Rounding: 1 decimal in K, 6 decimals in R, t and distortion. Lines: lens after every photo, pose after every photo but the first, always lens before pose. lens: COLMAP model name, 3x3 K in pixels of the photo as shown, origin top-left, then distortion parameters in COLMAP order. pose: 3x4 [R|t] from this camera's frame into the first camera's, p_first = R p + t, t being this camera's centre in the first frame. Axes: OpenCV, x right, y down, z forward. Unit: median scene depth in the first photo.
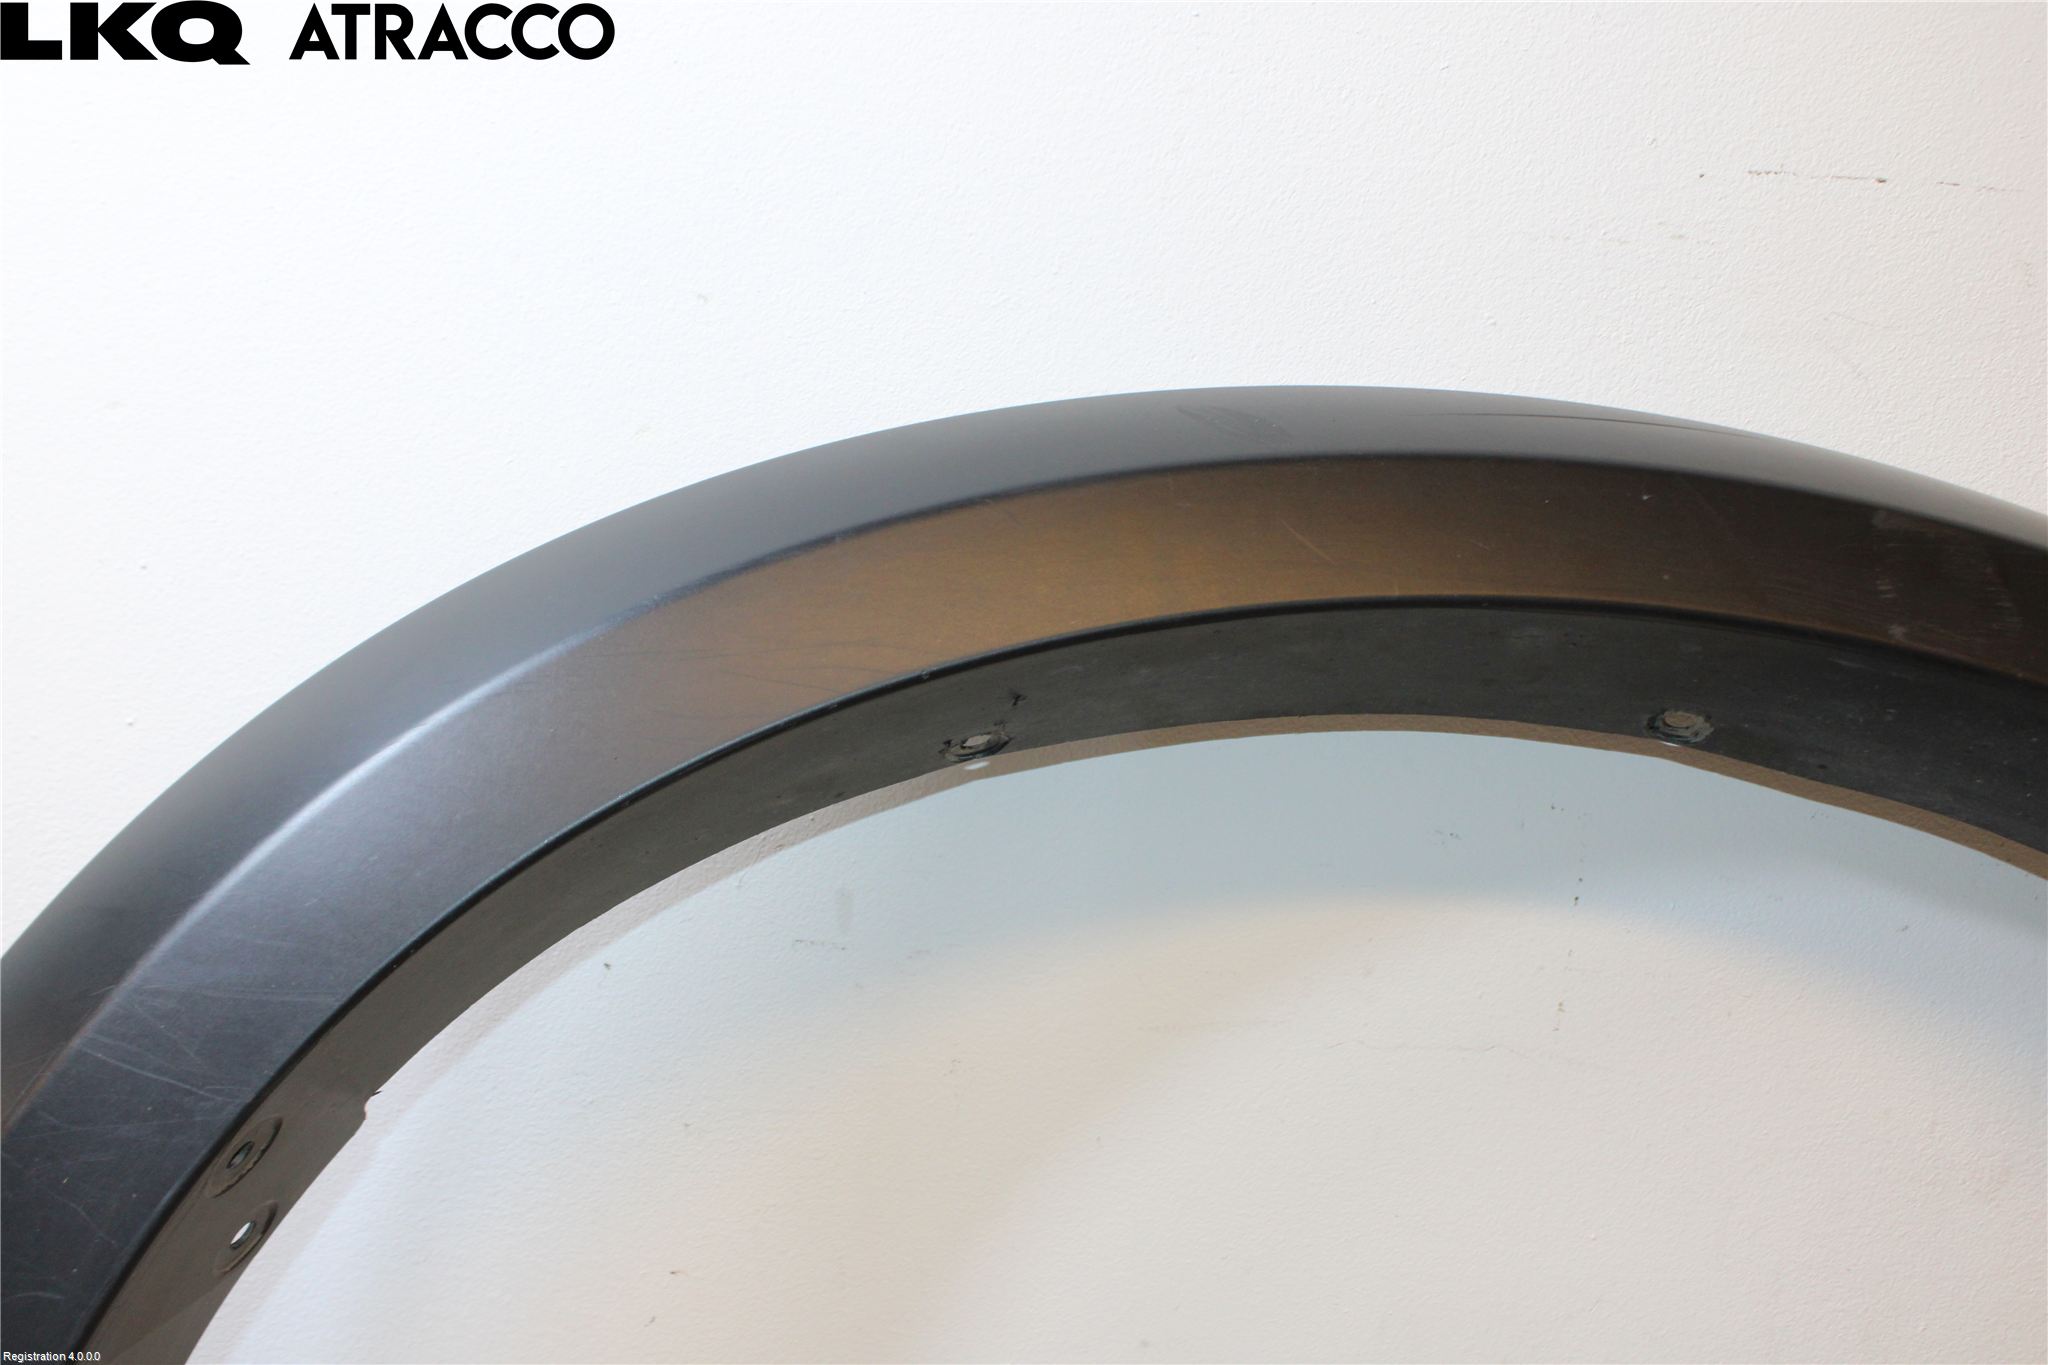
lens RADIAL K [[2364.7, 0, 1019.0], [0, 2364.7, 684.5], [0, 0, 1]] dist [-0.079444, 0.000000]
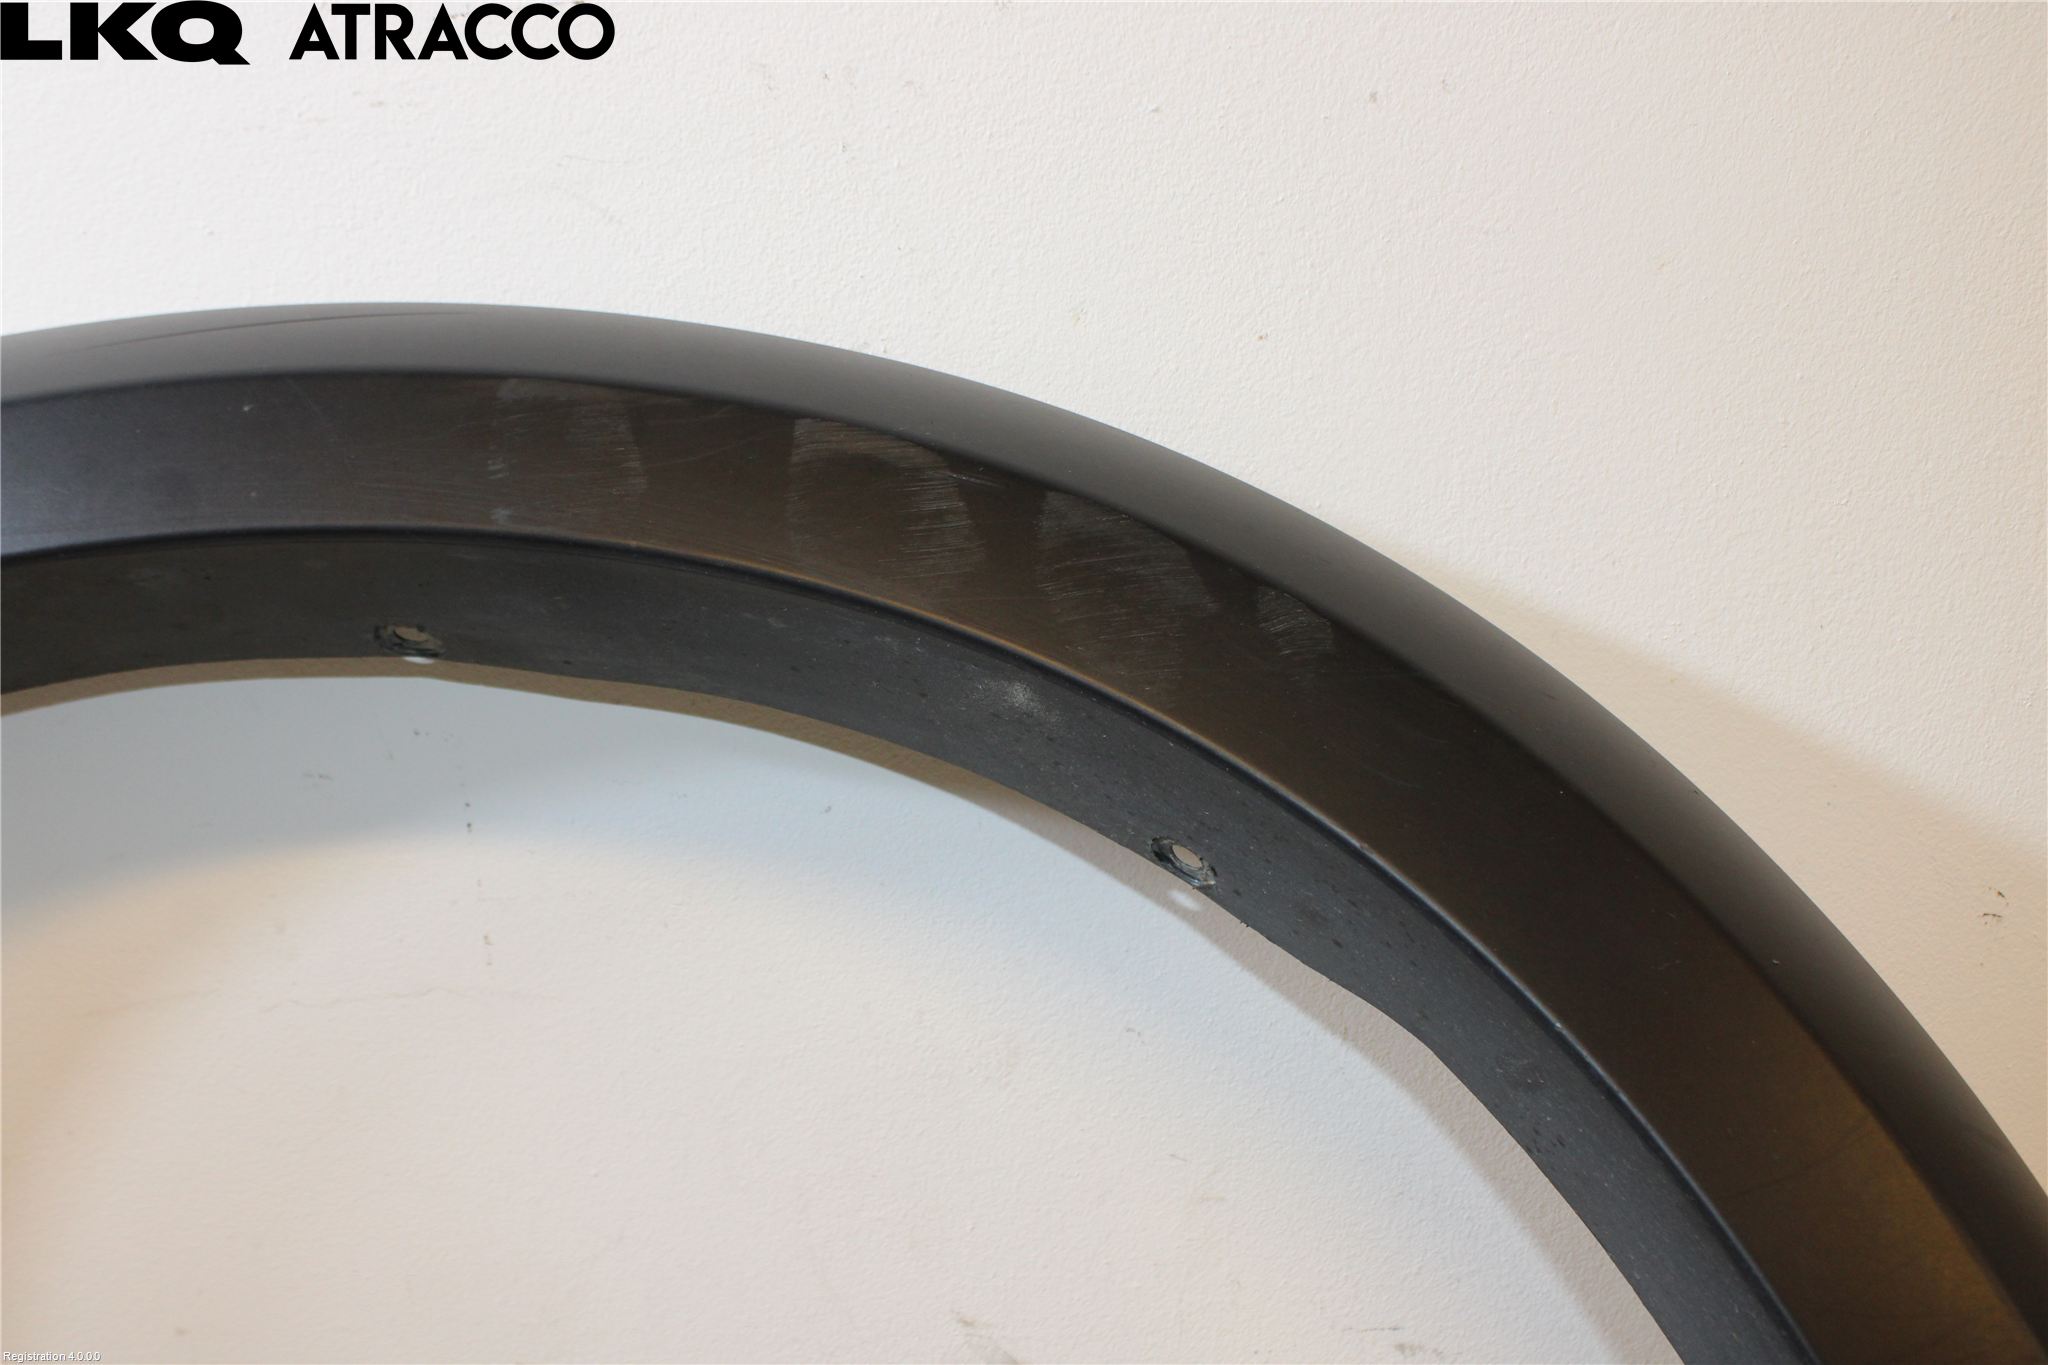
lens RADIAL K [[2364.7, 0, 1022.2], [0, 2364.7, 684.8], [0, 0, 1]] dist [-0.079444, 0.000000]
pose [[0.987636, -0.141714, -0.067018, 0.555817], [0.145238, 0.988083, 0.050980, 0.021946], [0.058995, -0.060083, 0.996448, 0.095002]]
